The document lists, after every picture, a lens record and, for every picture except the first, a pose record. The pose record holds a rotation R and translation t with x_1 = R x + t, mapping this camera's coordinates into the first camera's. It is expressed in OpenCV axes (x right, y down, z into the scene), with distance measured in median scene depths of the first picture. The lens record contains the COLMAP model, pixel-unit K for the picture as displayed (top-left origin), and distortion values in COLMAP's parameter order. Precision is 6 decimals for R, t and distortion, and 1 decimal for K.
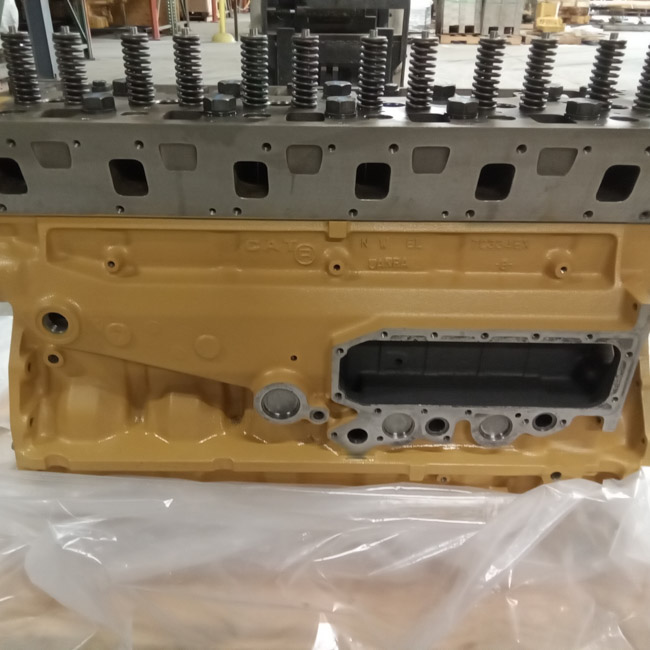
lens RADIAL K [[582.3, 0, 300.5], [0, 582.3, 325.9], [0, 0, 1]] dist [0.112205, -0.139104]
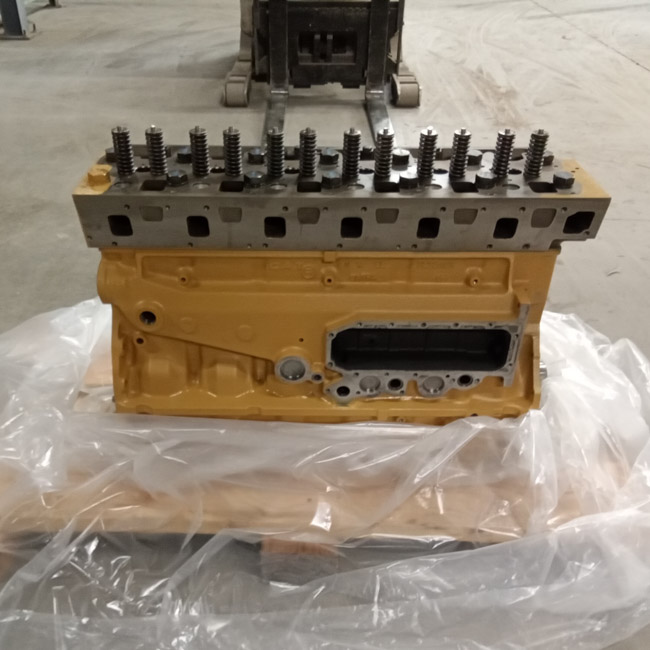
lens RADIAL K [[621.4, 0, 310.4], [0, 621.4, 343.2], [0, 0, 1]] dist [0.120739, -0.191408]
pose [[0.999605, -0.005443, 0.027563, -0.032214], [0.003798, 0.998227, 0.059402, -0.032209], [-0.027838, -0.059274, 0.997854, -0.617139]]
